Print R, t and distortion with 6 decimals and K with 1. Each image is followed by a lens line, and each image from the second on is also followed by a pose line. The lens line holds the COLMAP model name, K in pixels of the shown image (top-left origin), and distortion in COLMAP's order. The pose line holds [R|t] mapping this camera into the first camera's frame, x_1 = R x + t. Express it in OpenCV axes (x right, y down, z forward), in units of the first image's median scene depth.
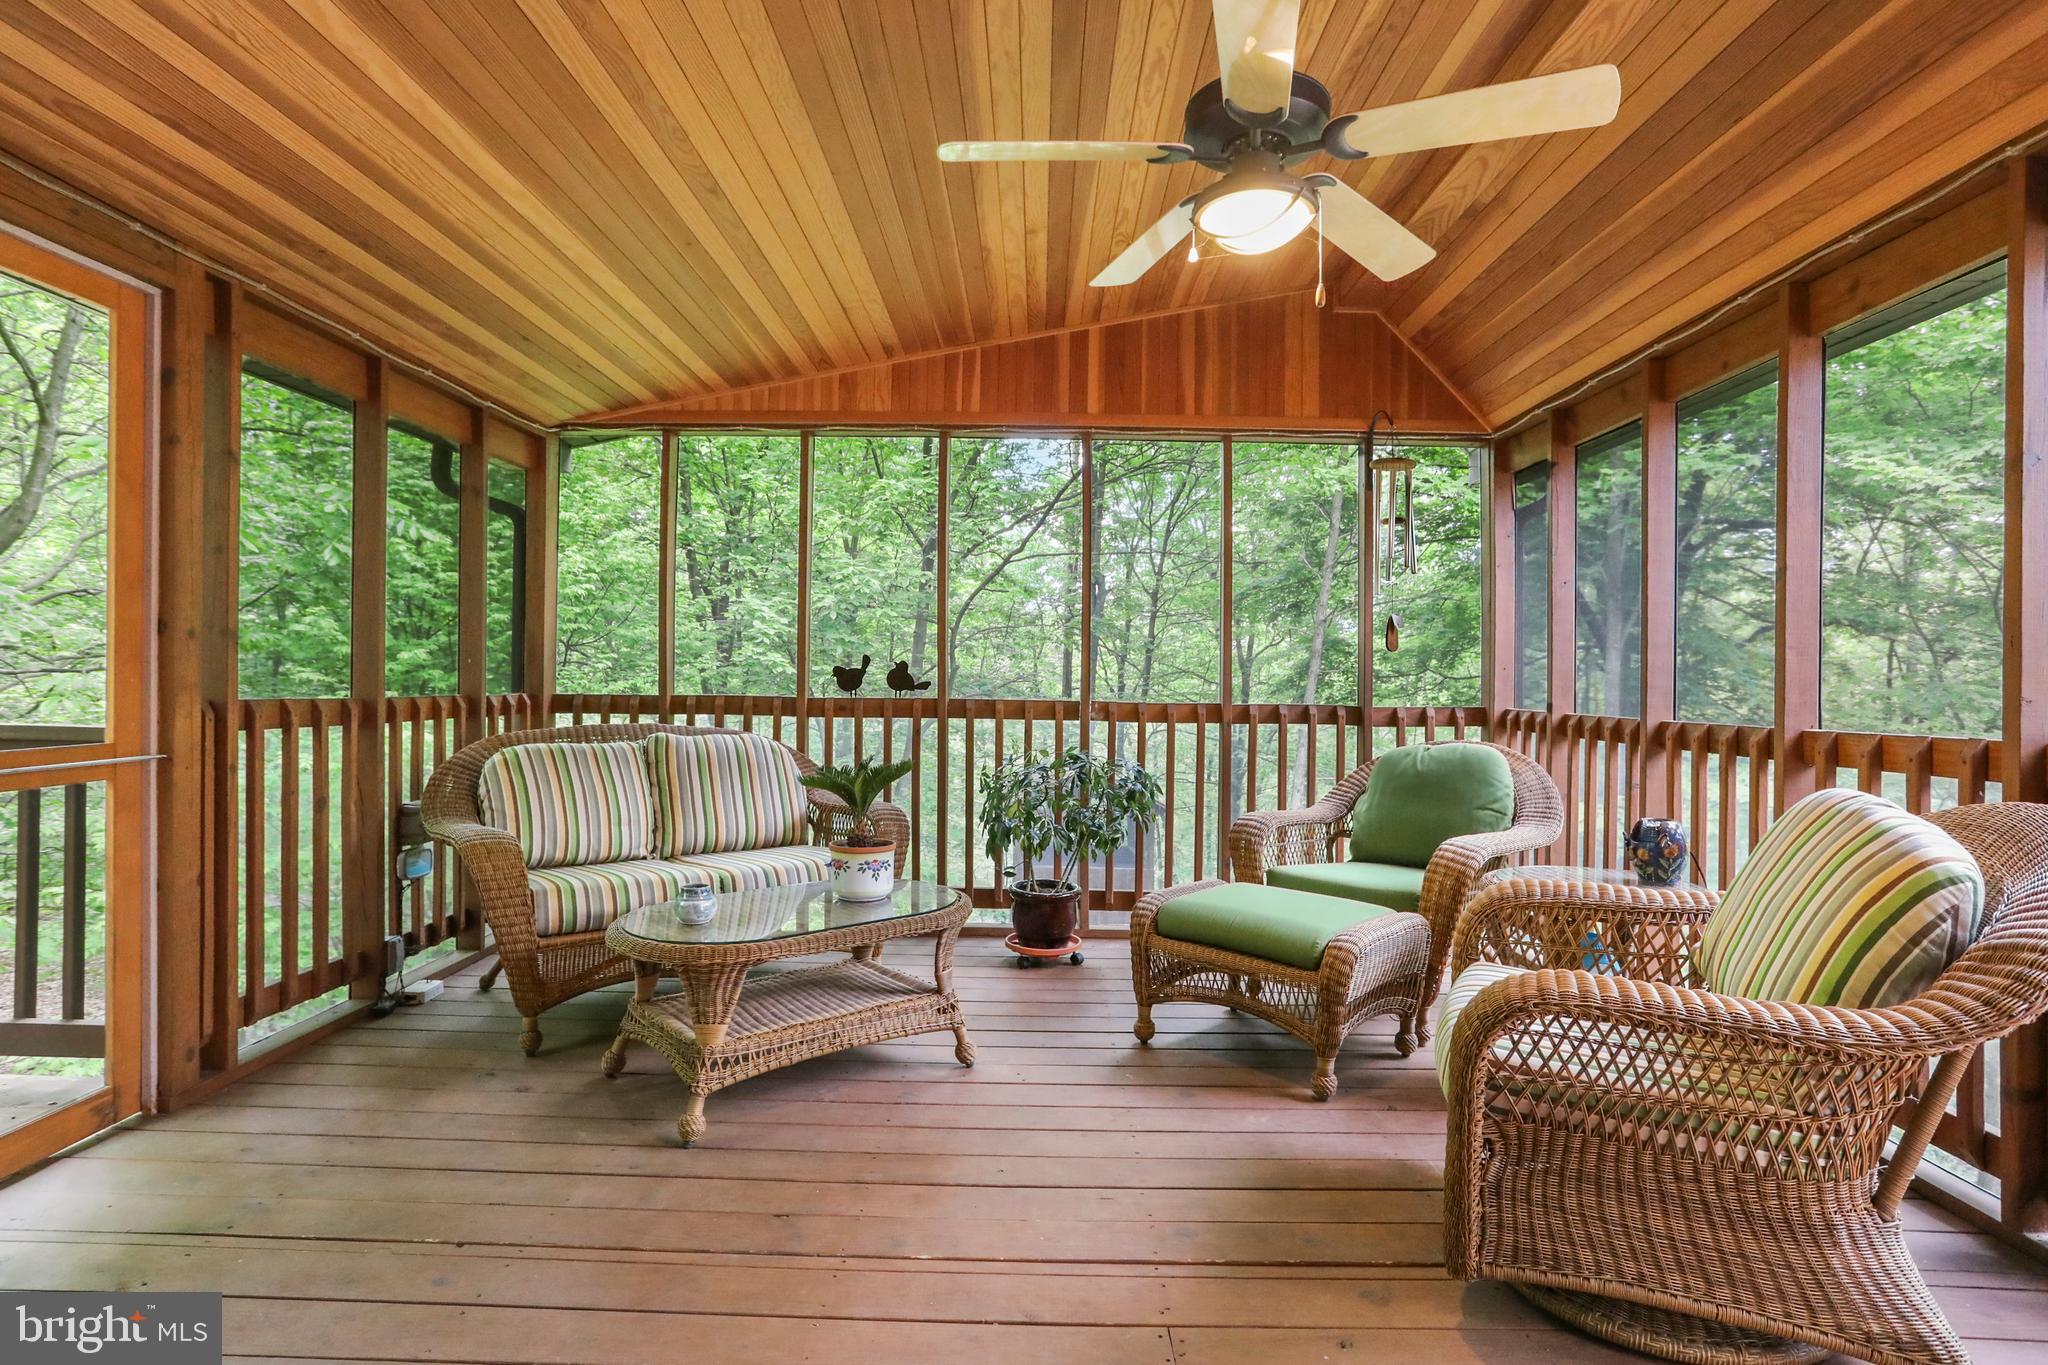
lens RADIAL K [[1012.9, 0, 1024.0], [0, 1012.9, 682.5], [0, 0, 1]] dist [0.000616, 0.000336]
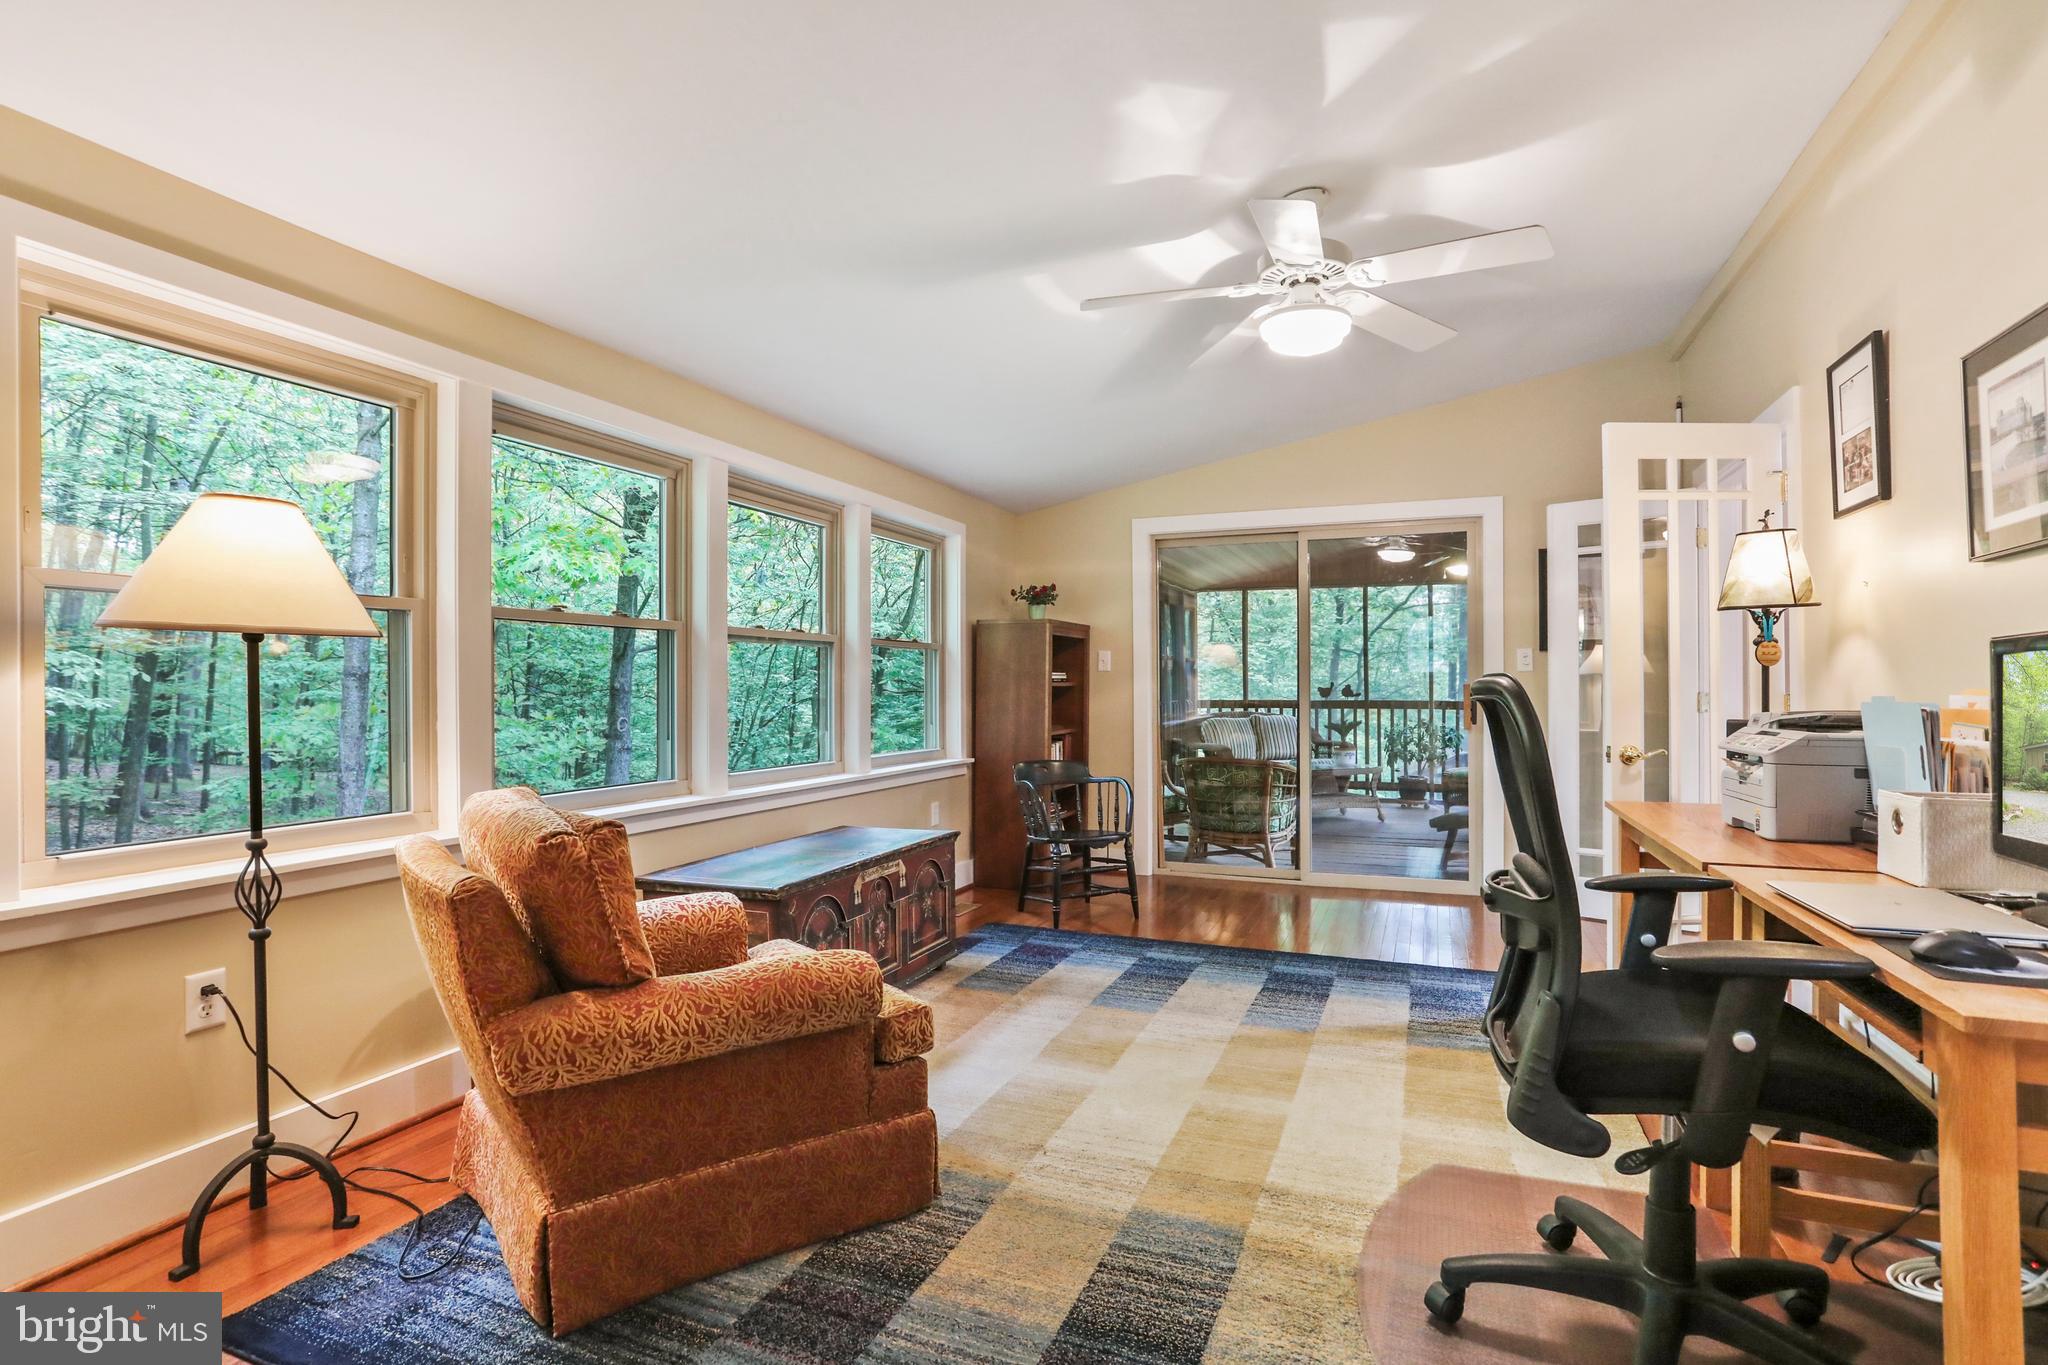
lens RADIAL K [[1012.9, 0, 1024.0], [0, 1012.9, 682.5], [0, 0, 1]] dist [0.000616, 0.000336]
pose [[0.931133, -0.014400, -0.364395, 0.038103], [0.012457, 0.999893, -0.007682, -0.017843], [0.364466, 0.002613, 0.931213, -1.512701]]
